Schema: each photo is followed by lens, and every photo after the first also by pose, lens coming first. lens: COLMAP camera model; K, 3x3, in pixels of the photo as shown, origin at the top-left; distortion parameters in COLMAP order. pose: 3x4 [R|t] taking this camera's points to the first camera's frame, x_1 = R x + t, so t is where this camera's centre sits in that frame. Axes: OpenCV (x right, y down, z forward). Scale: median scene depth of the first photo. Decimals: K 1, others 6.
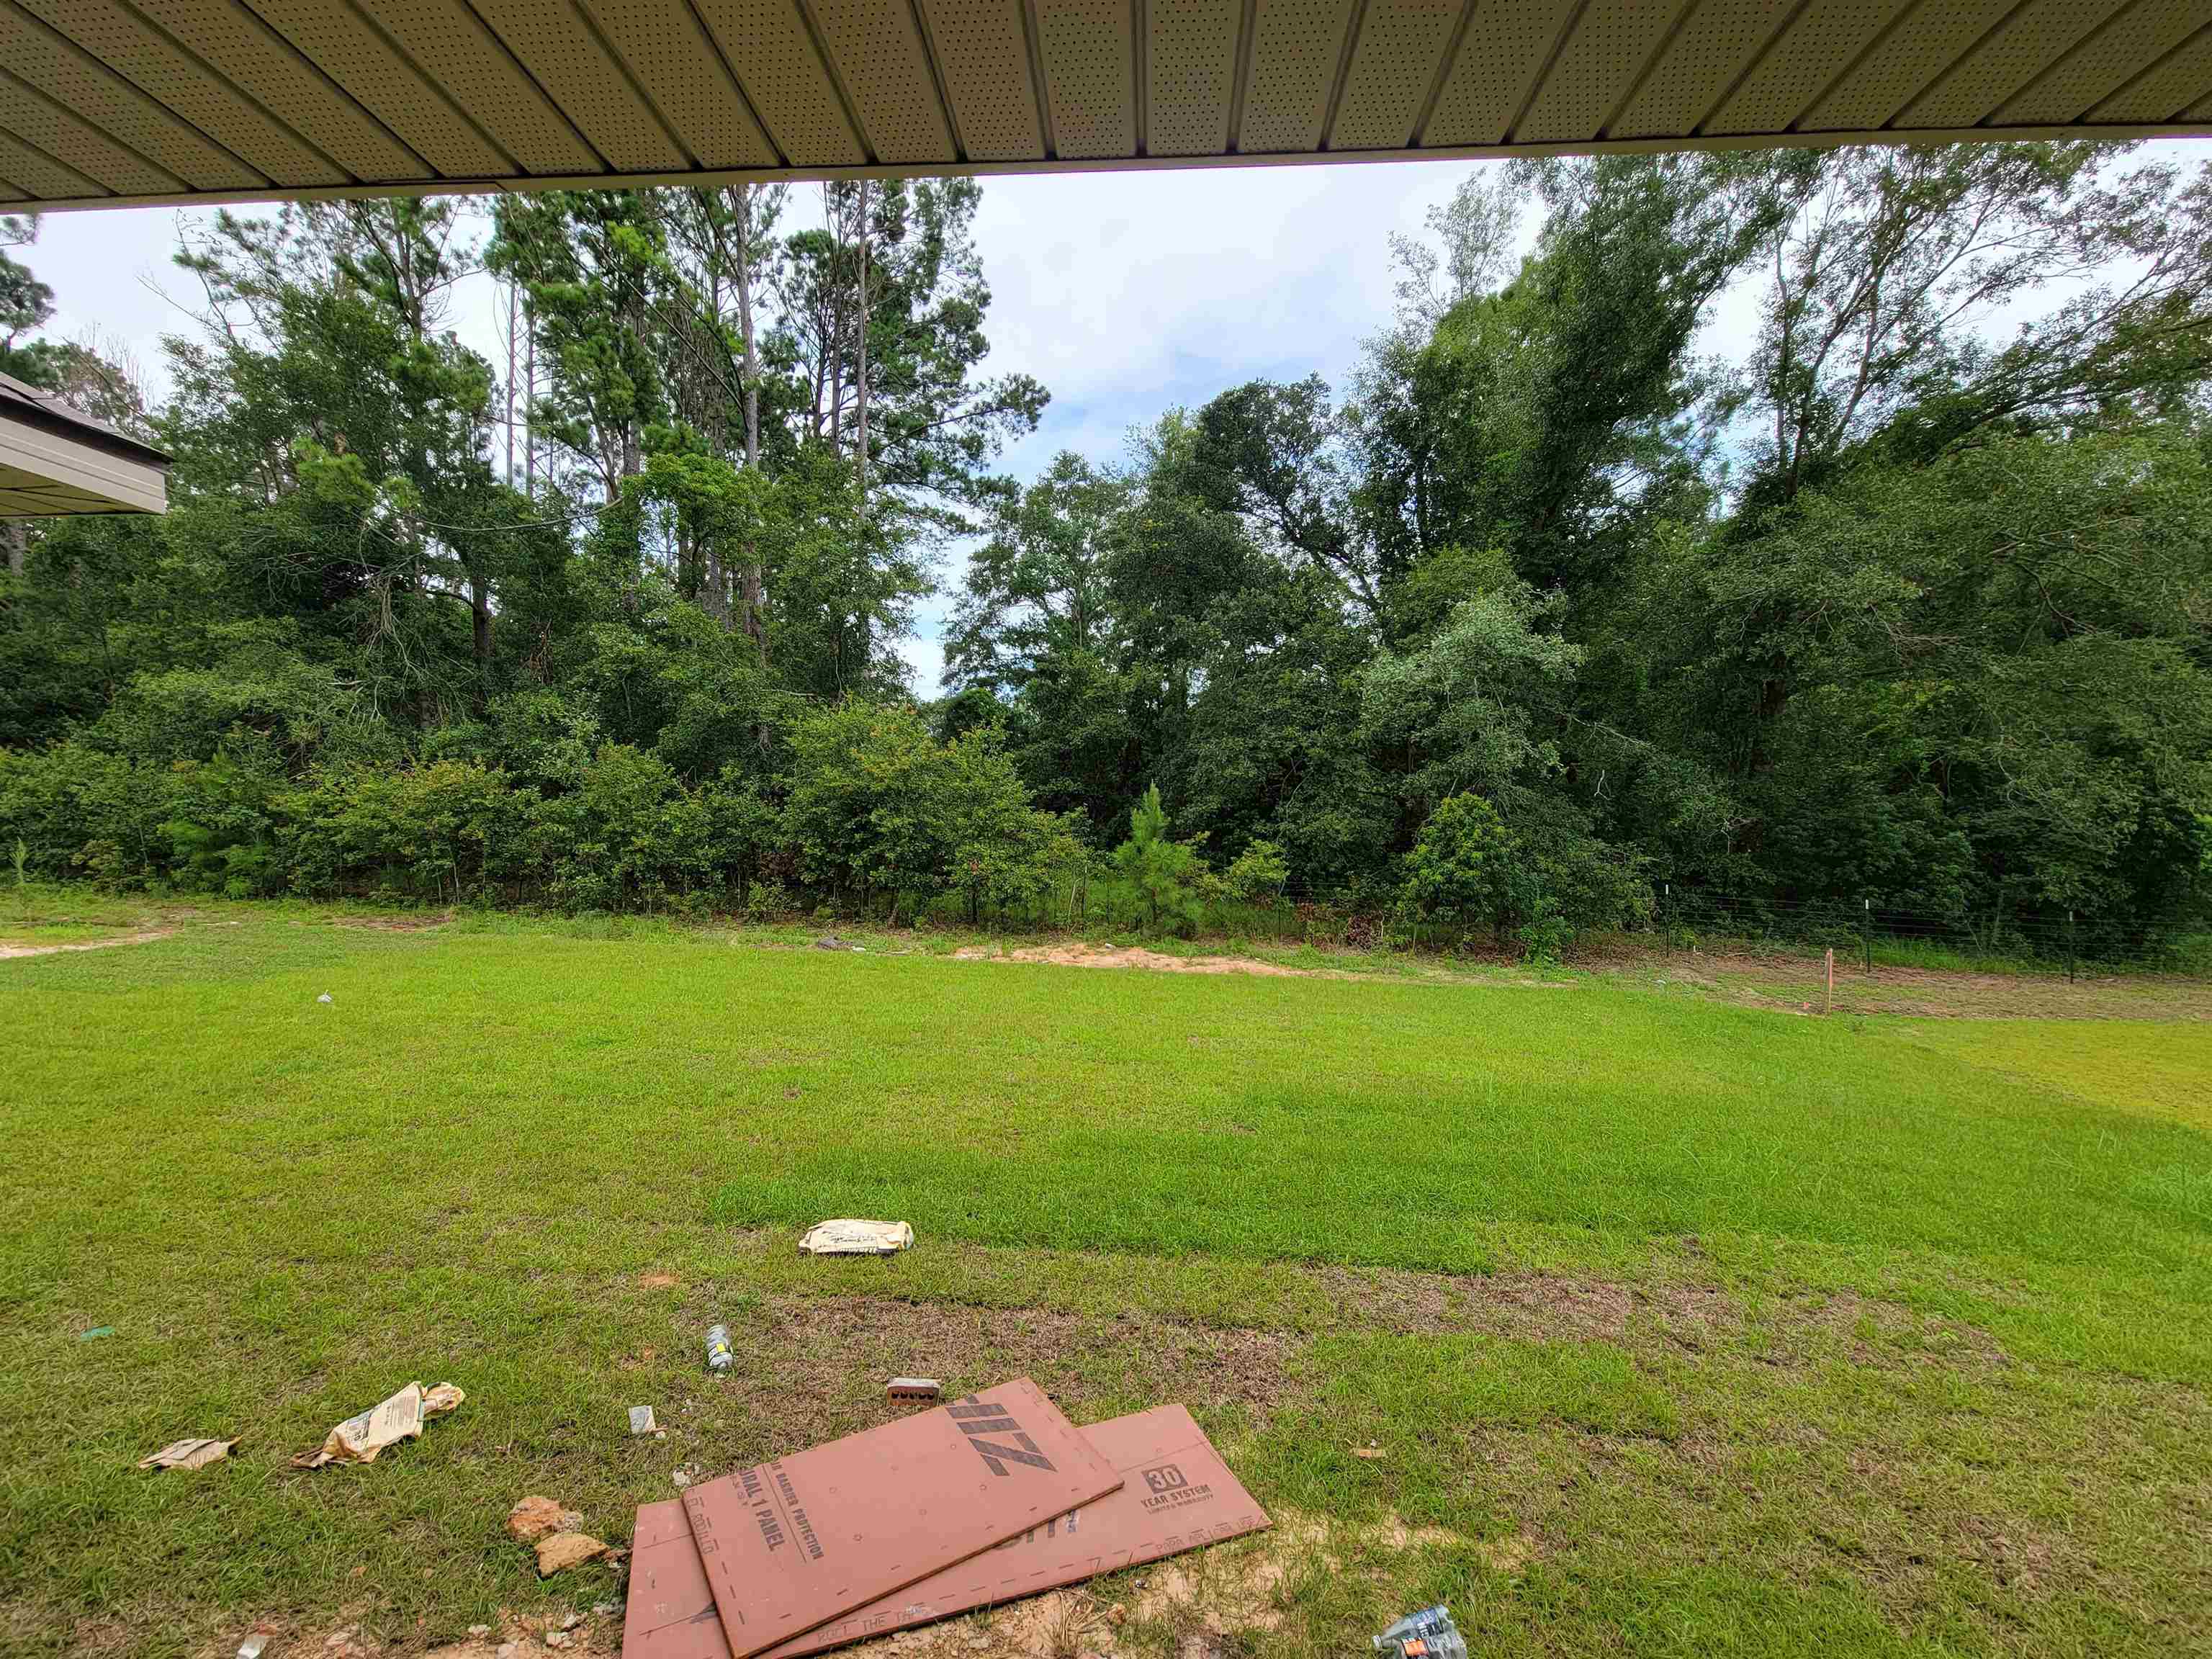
lens RADIAL K [[909.6, 0, 1104.4], [0, 909.6, 849.5], [0, 0, 1]] dist [-0.001061, -0.000893]
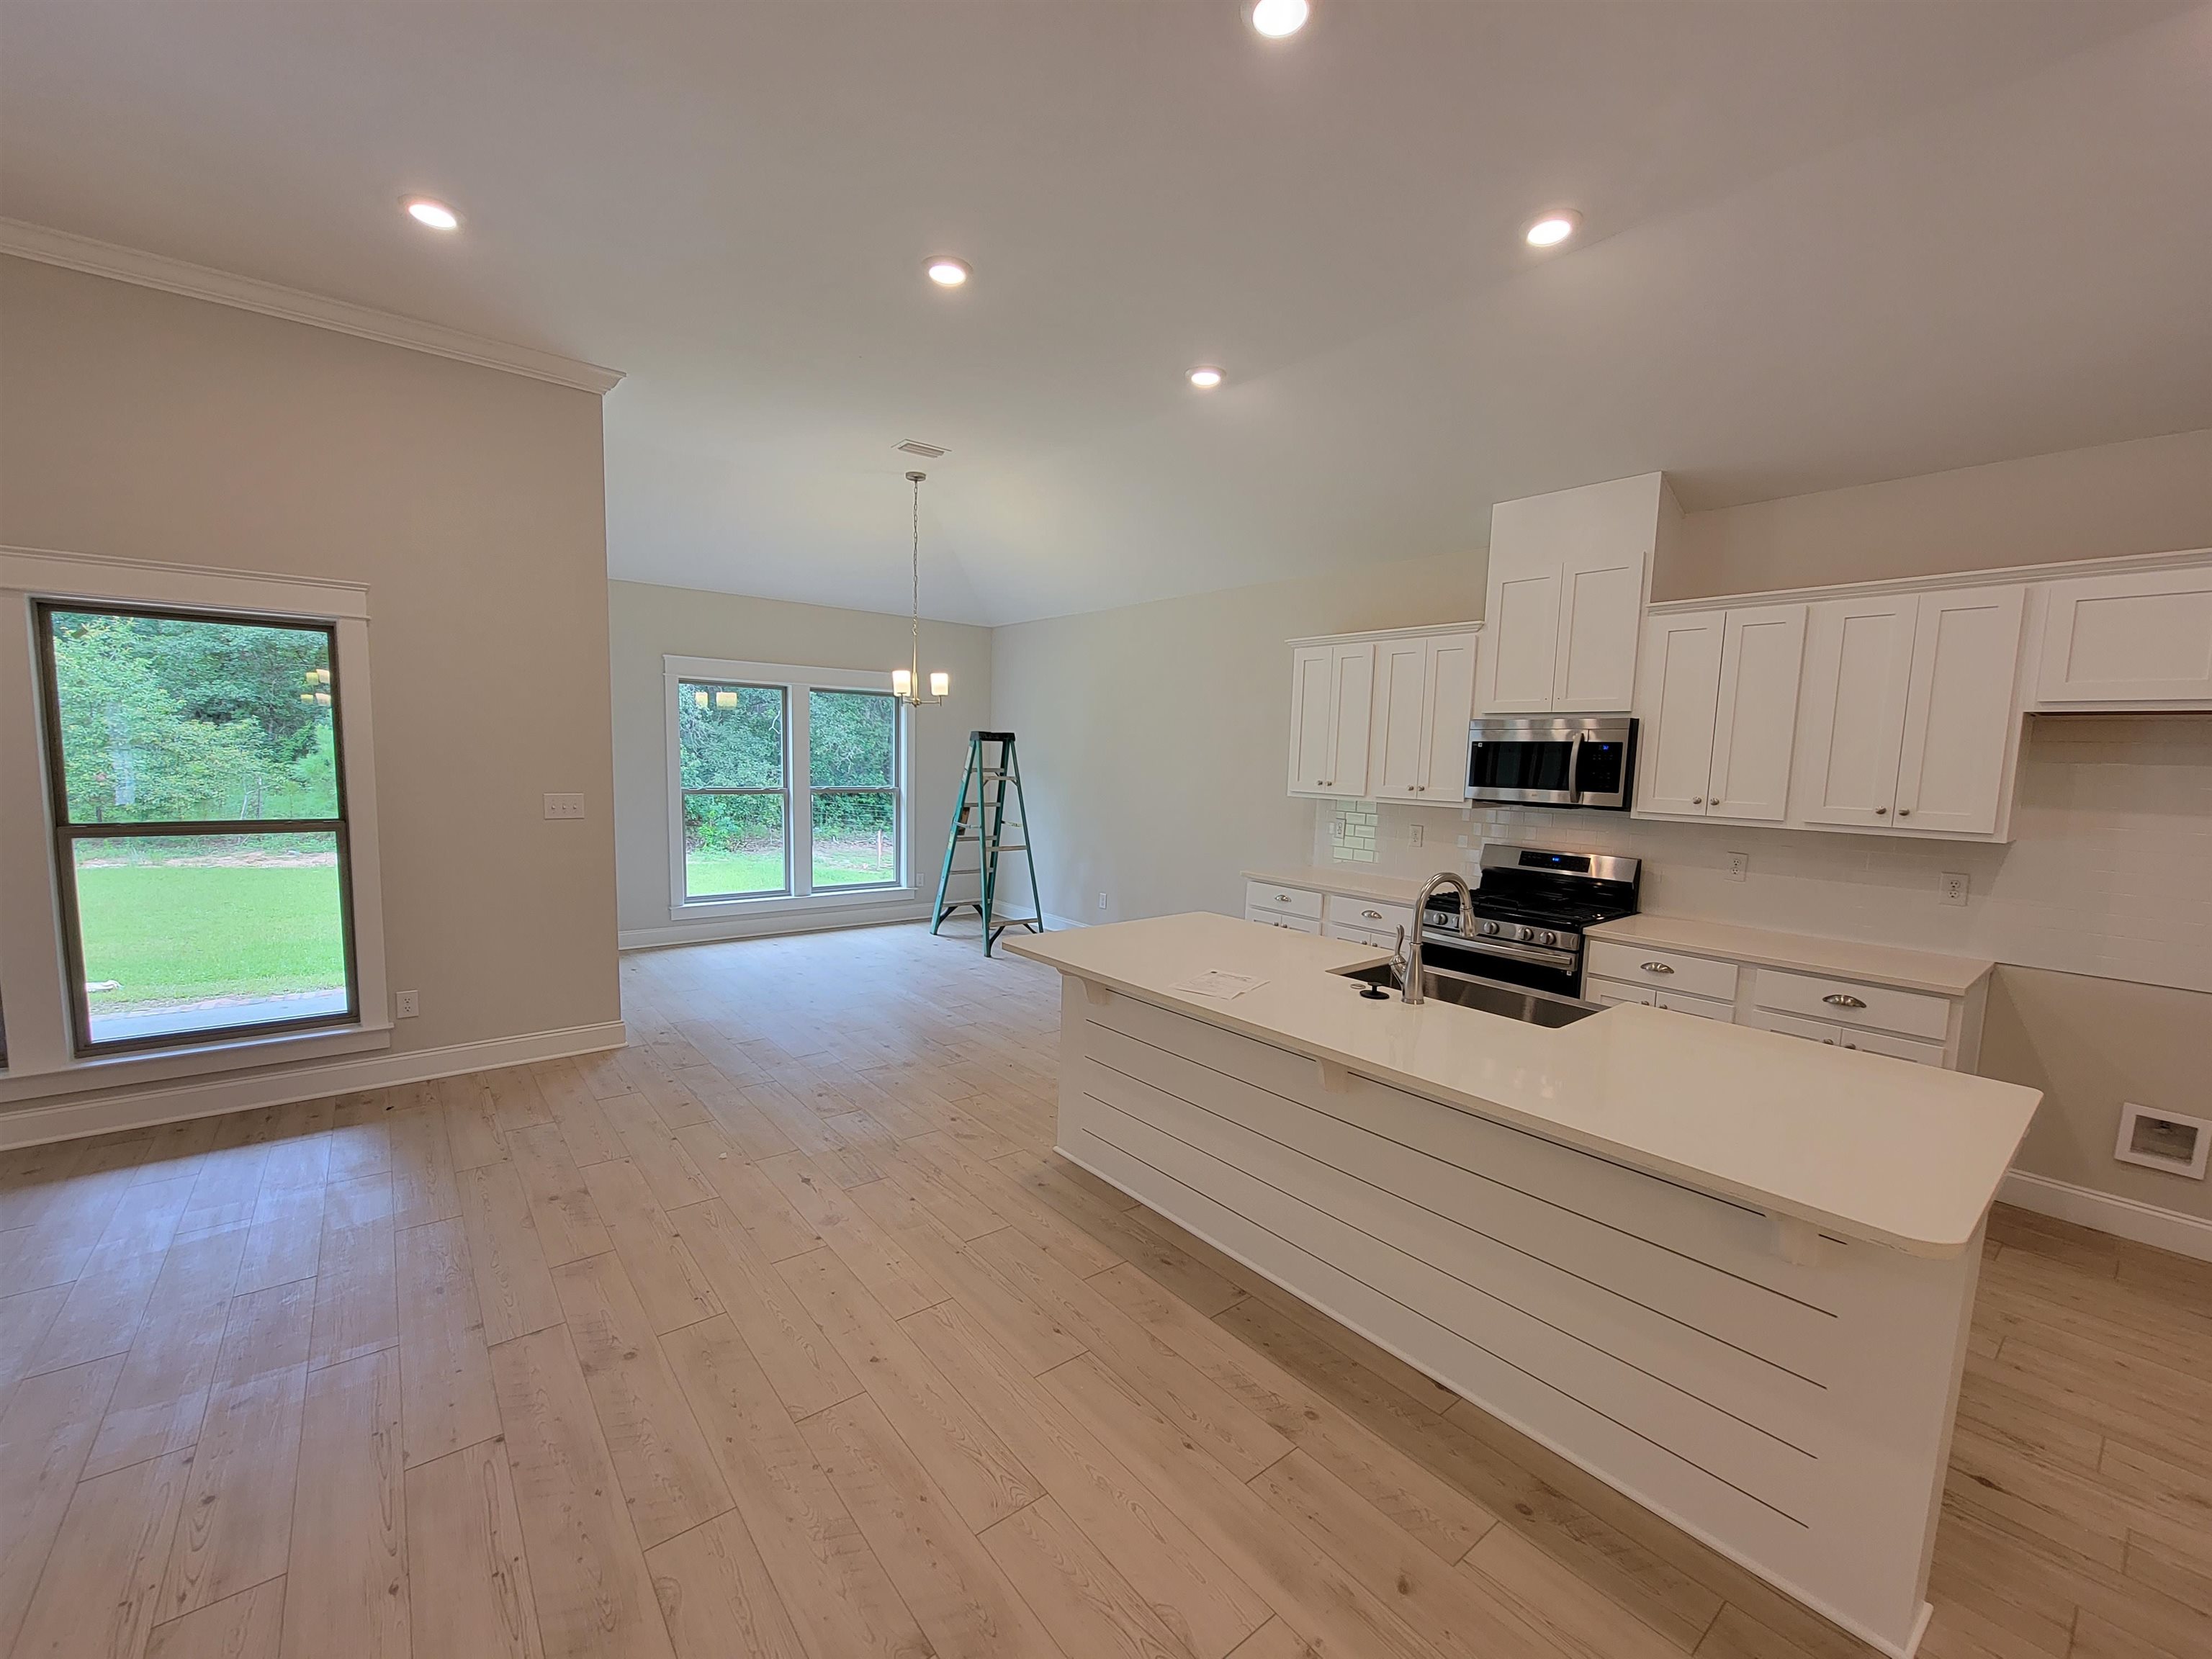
lens RADIAL K [[909.6, 0, 1105.7], [0, 909.6, 846.2], [0, 0, 1]] dist [-0.001061, -0.000893]
pose [[0.737237, -0.040816, 0.674400, -0.011141], [-0.013436, 0.997090, 0.075034, 0.006140], [-0.675501, -0.064379, 0.734544, -0.459013]]
